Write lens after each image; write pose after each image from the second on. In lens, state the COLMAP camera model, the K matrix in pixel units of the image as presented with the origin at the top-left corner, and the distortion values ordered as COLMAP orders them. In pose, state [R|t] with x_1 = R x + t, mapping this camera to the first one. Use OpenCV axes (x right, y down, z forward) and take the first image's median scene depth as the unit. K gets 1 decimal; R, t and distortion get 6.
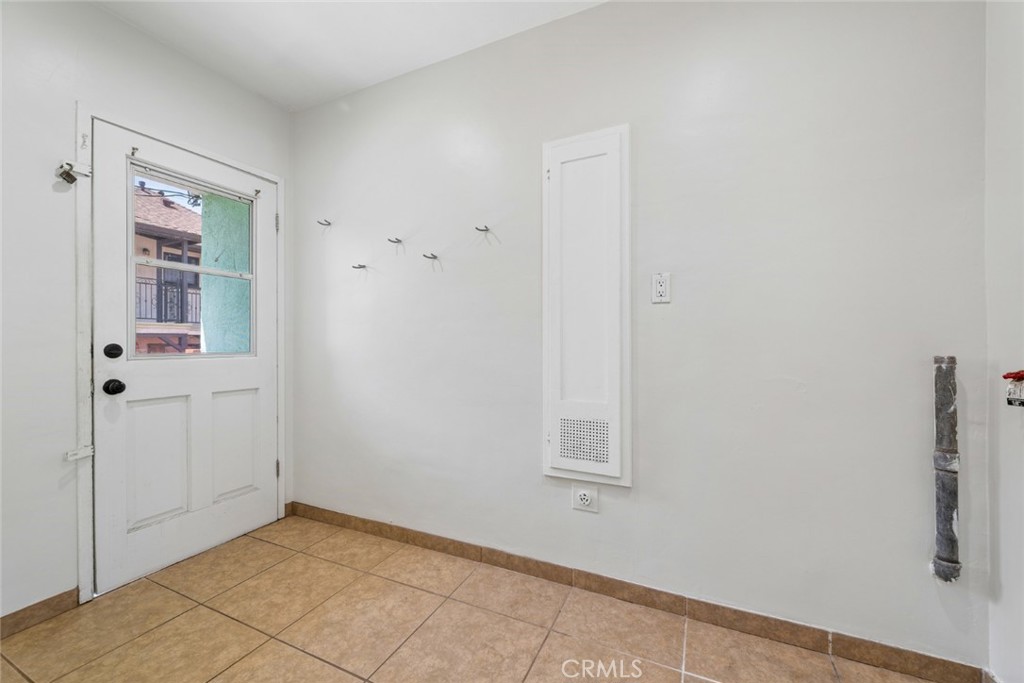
lens RADIAL K [[406.2, 0, 512.1], [0, 406.2, 340.9], [0, 0, 1]] dist [0.002299, -0.001533]
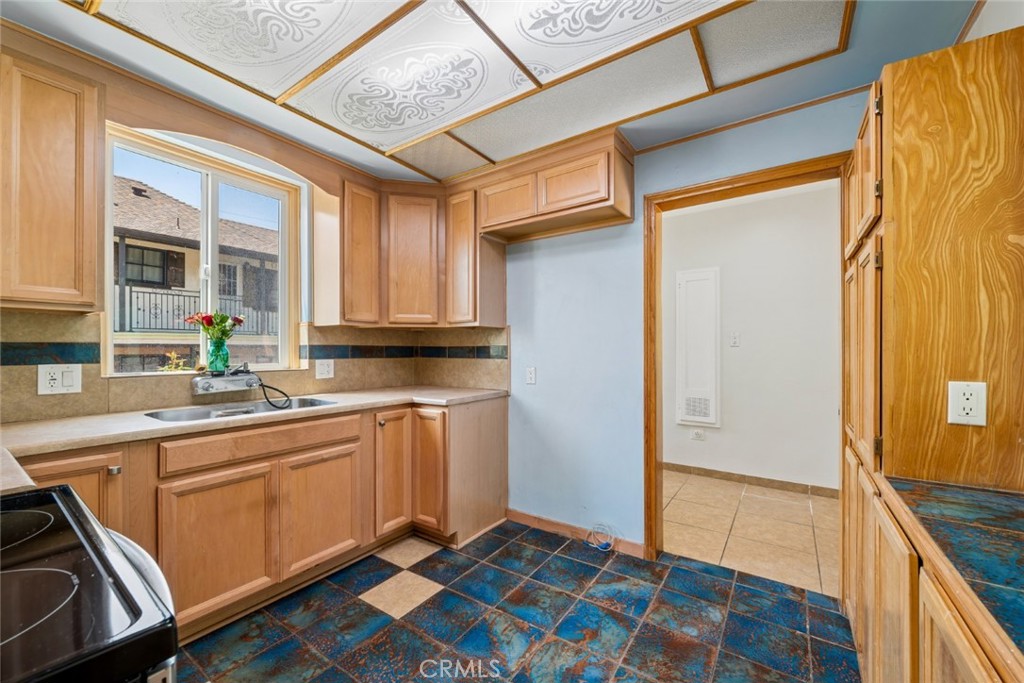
lens RADIAL K [[406.2, 0, 510.7], [0, 406.2, 347.5], [0, 0, 1]] dist [0.002299, -0.001533]
pose [[0.985203, 0.001122, -0.171391, -0.456965], [-0.001450, 0.999997, -0.001787, -0.076796], [0.171388, 0.002009, 0.985202, -1.393031]]
